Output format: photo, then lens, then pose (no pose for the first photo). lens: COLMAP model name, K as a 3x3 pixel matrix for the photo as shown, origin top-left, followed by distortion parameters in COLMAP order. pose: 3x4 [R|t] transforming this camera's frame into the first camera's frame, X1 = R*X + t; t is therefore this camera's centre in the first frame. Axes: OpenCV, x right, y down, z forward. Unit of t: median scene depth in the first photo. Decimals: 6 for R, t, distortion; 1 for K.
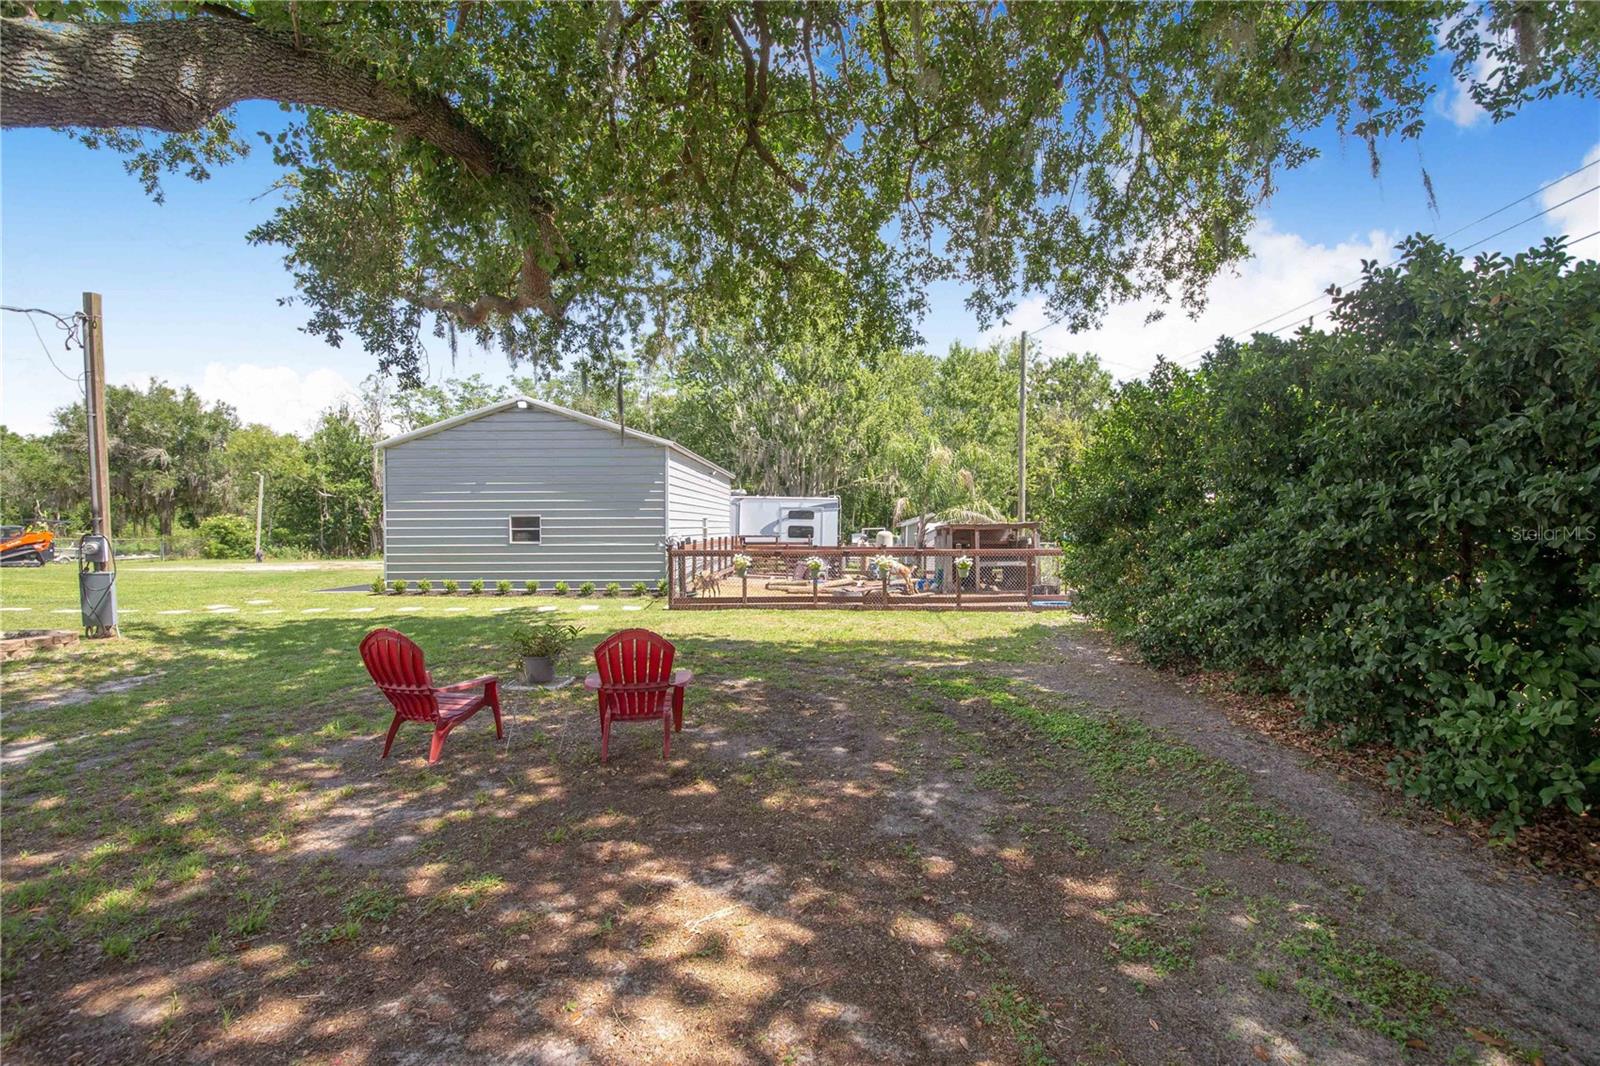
lens RADIAL K [[683.6, 0, 793.0], [0, 683.6, 525.5], [0, 0, 1]] dist [-0.001350, 0.000032]
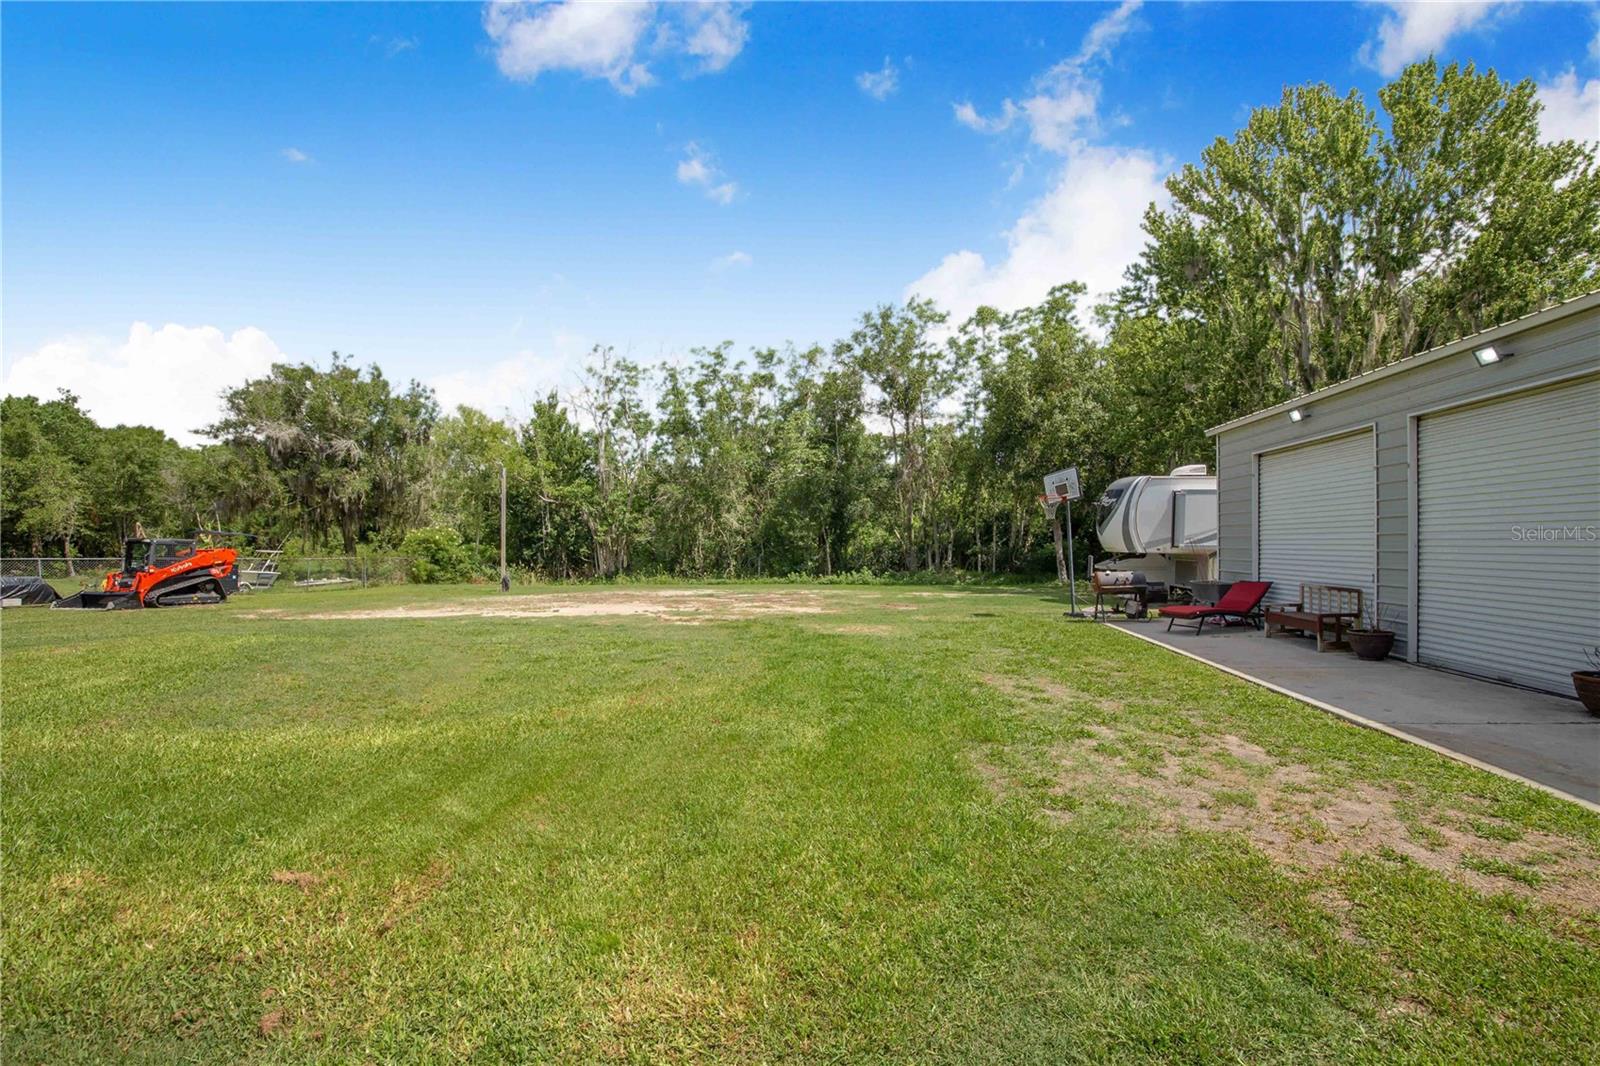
lens RADIAL K [[633.7, 0, 802.4], [0, 633.7, 547.4], [0, 0, 1]] dist [0.018548, -0.014874]
pose [[0.997750, -0.005438, -0.066819, -0.376094], [0.006016, 0.999946, 0.008457, 0.005228], [0.066770, -0.008840, 0.997729, 0.321206]]
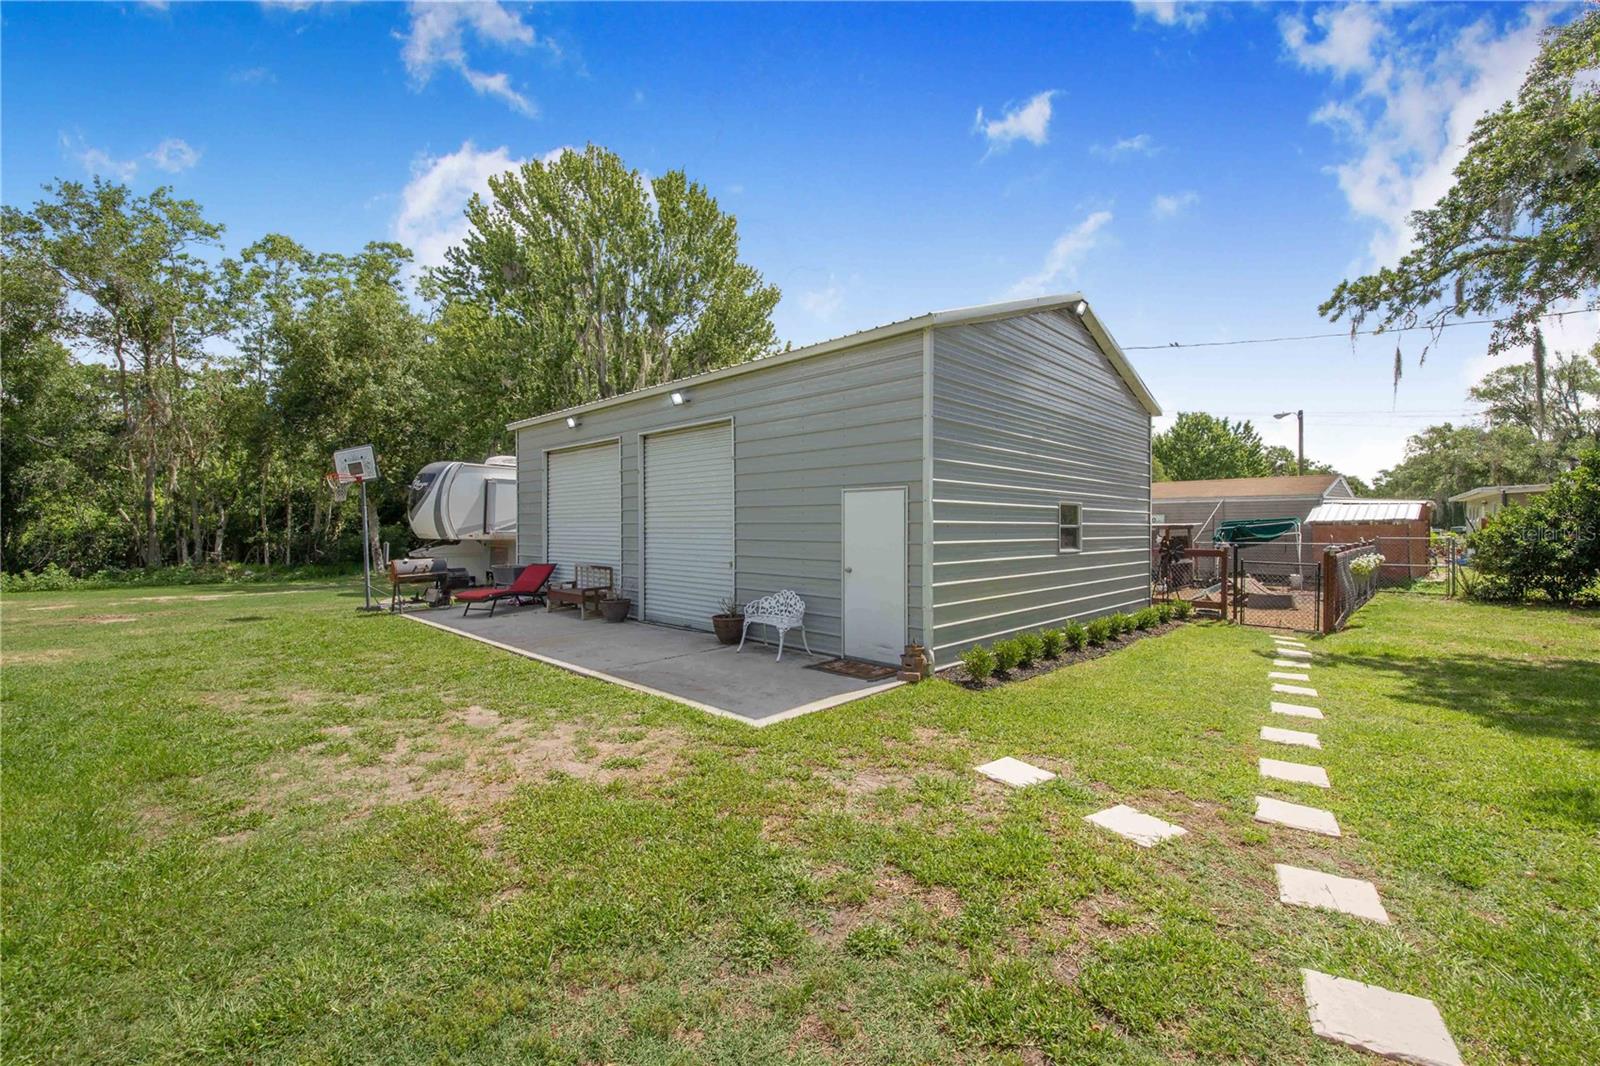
lens RADIAL K [[651.3, 0, 806.7], [0, 651.3, 524.7], [0, 0, 1]] dist [-0.000553, -0.009461]
pose [[0.637169, 0.005528, 0.770705, -0.361527], [-0.003200, 0.999985, -0.004527, 0.005344], [-0.770718, 0.000418, 0.637177, 0.306959]]
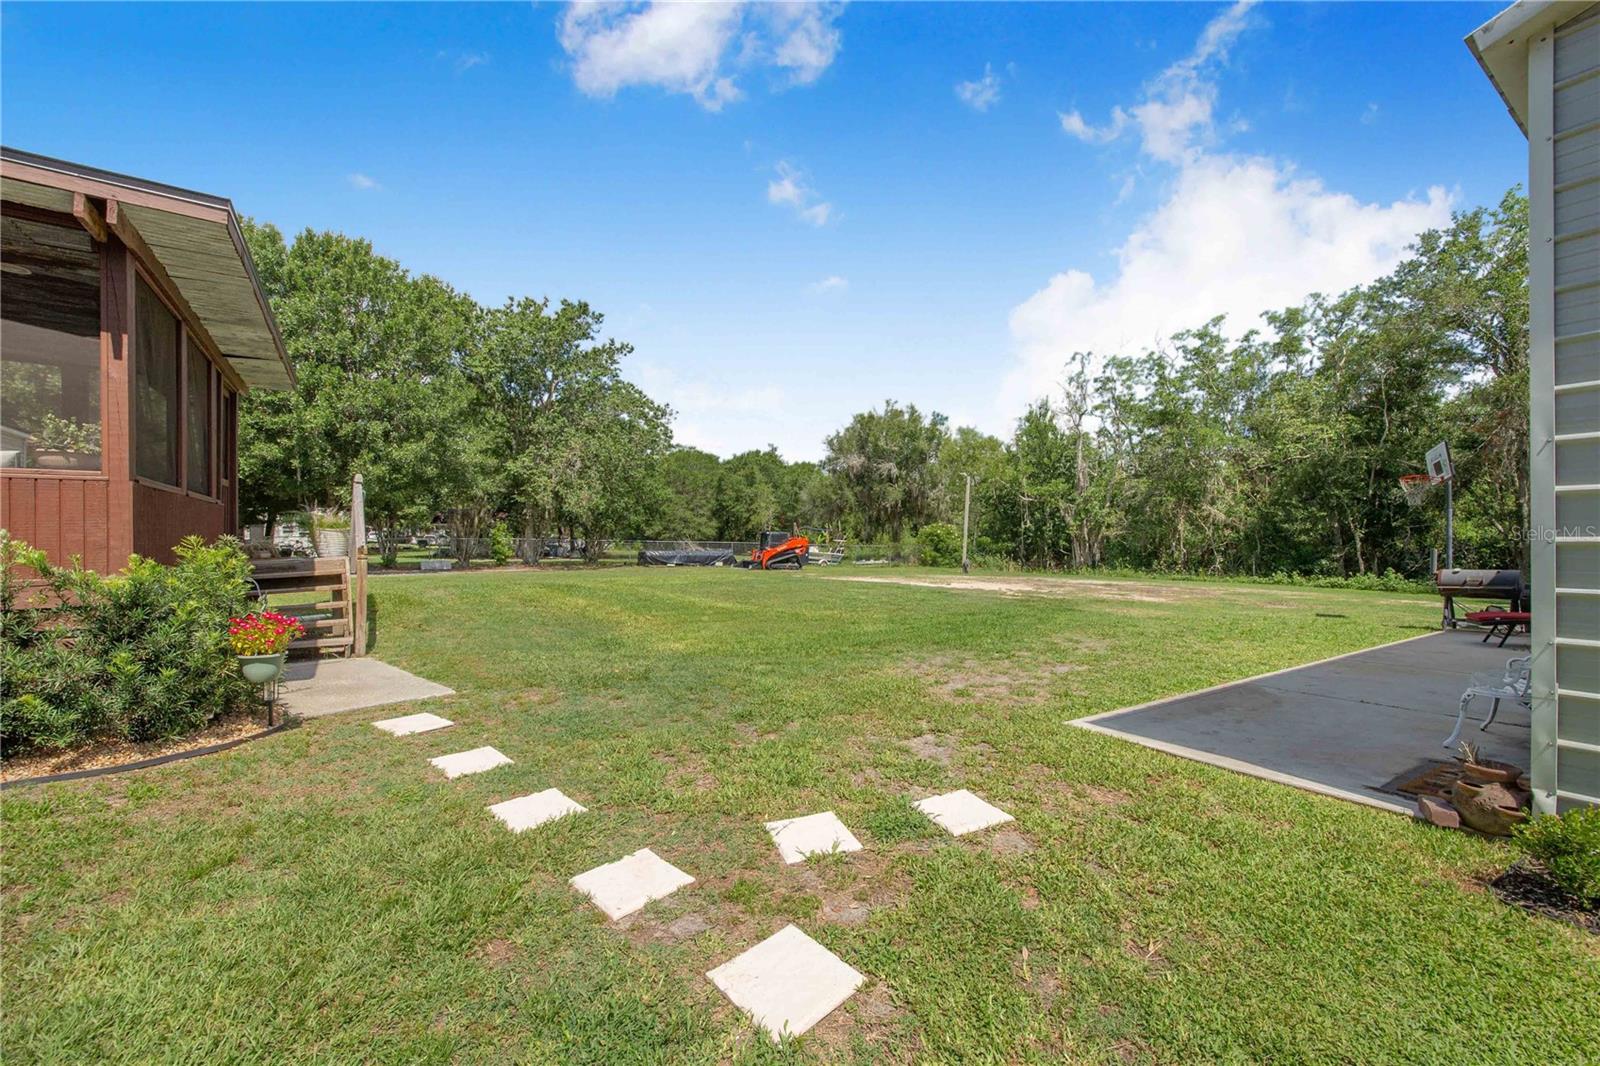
lens RADIAL K [[633.7, 0, 802.4], [0, 633.7, 547.4], [0, 0, 1]] dist [0.018548, -0.014874]
pose [[0.608886, 0.010966, -0.793182, -0.220353], [-0.000879, 0.999913, 0.013150, 0.008353], [0.793257, -0.007310, 0.608843, 0.283178]]
